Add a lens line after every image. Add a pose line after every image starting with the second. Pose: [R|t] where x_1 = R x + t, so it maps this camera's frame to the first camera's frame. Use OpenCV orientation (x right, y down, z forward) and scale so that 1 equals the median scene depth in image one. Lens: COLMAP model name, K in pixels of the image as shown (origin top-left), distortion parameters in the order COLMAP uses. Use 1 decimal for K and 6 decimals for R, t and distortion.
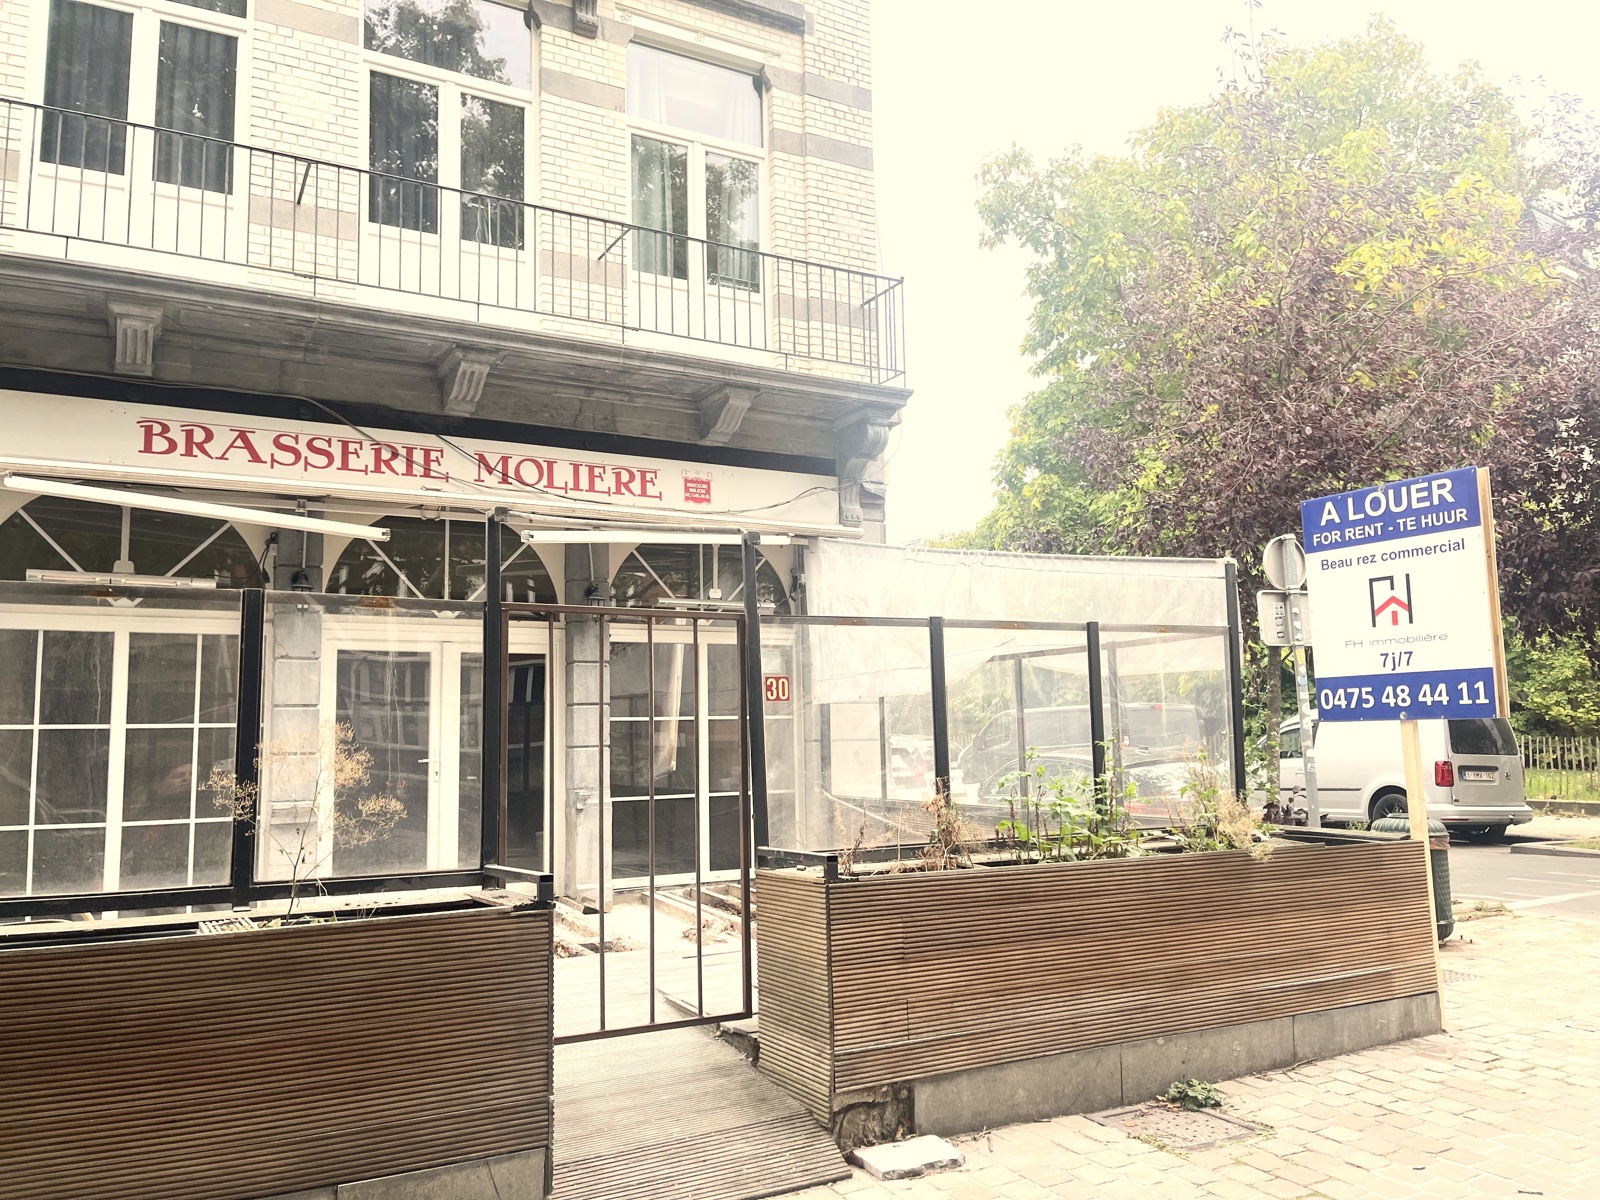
lens RADIAL K [[1209.8, 0, 799.9], [0, 1209.8, 604.9], [0, 0, 1]] dist [0.058982, -0.064485]
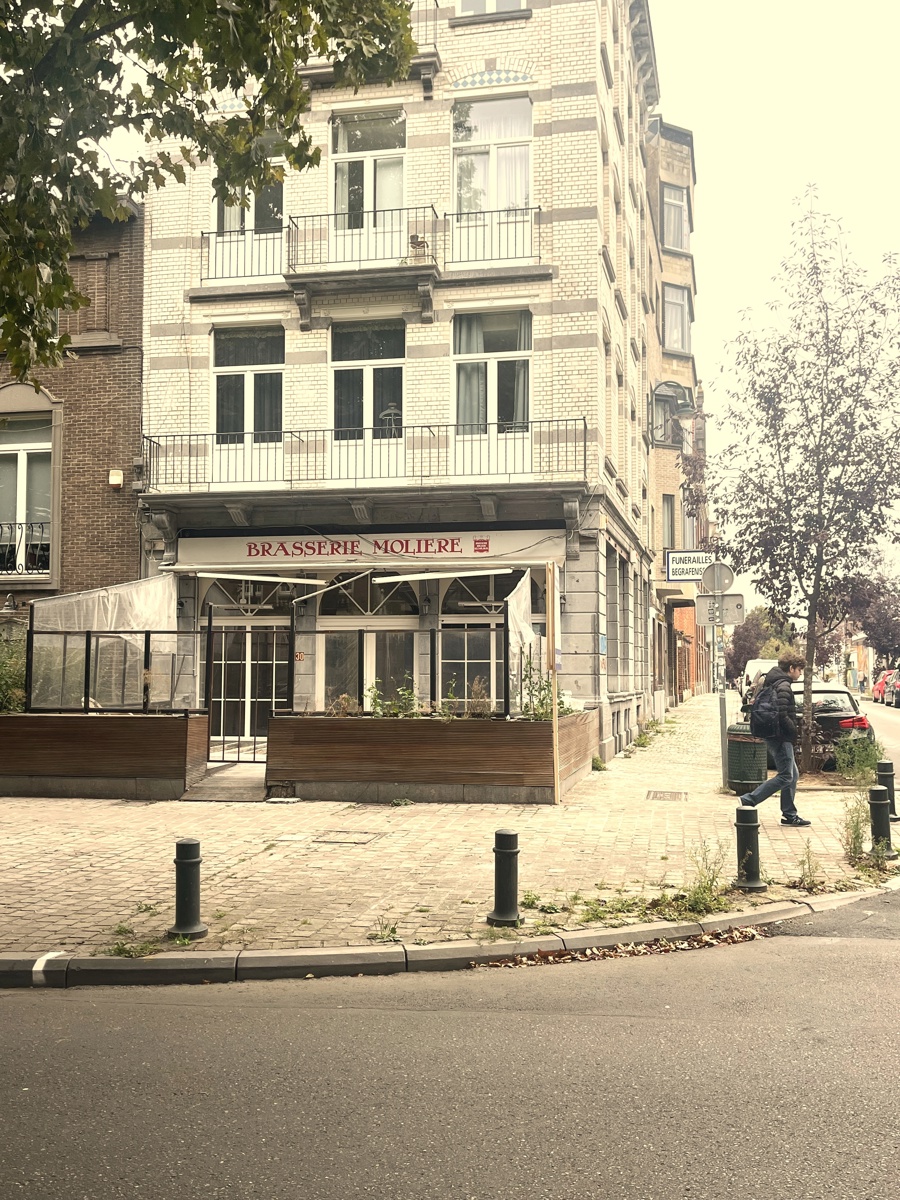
lens RADIAL K [[1137.2, 0, 450.0], [0, 1137.2, 600.0], [0, 0, 1]] dist [0.107395, -0.000189]
pose [[0.770771, -0.020010, -0.636798, 1.258018], [0.057948, 0.997566, 0.038792, -0.097251], [0.634472, -0.066801, 0.770054, -0.555460]]
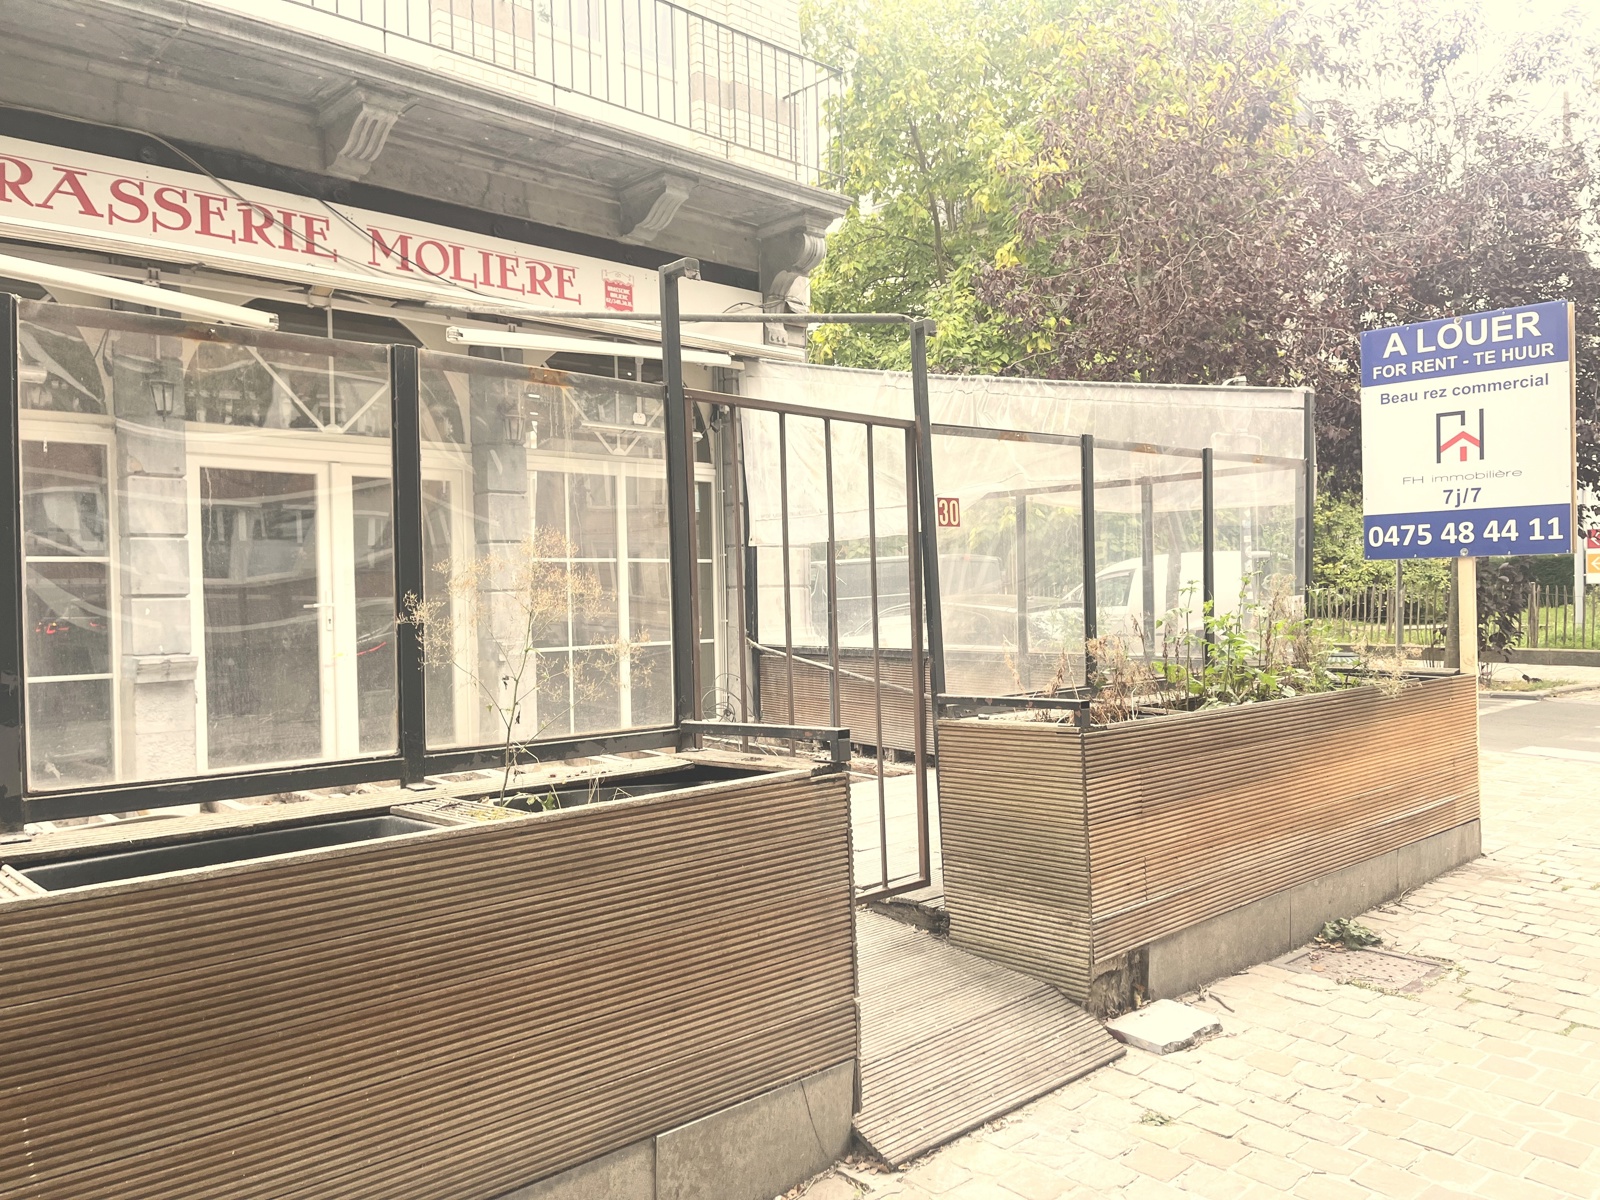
lens RADIAL K [[1215.0, 0, 819.7], [0, 1215.0, 604.7], [0, 0, 1]] dist [0.054360, -0.067437]
pose [[0.966361, -0.002540, 0.257176, -0.203631], [-0.027642, 0.993134, 0.113674, 0.024934], [-0.255699, -0.116959, 0.959655, 0.122502]]
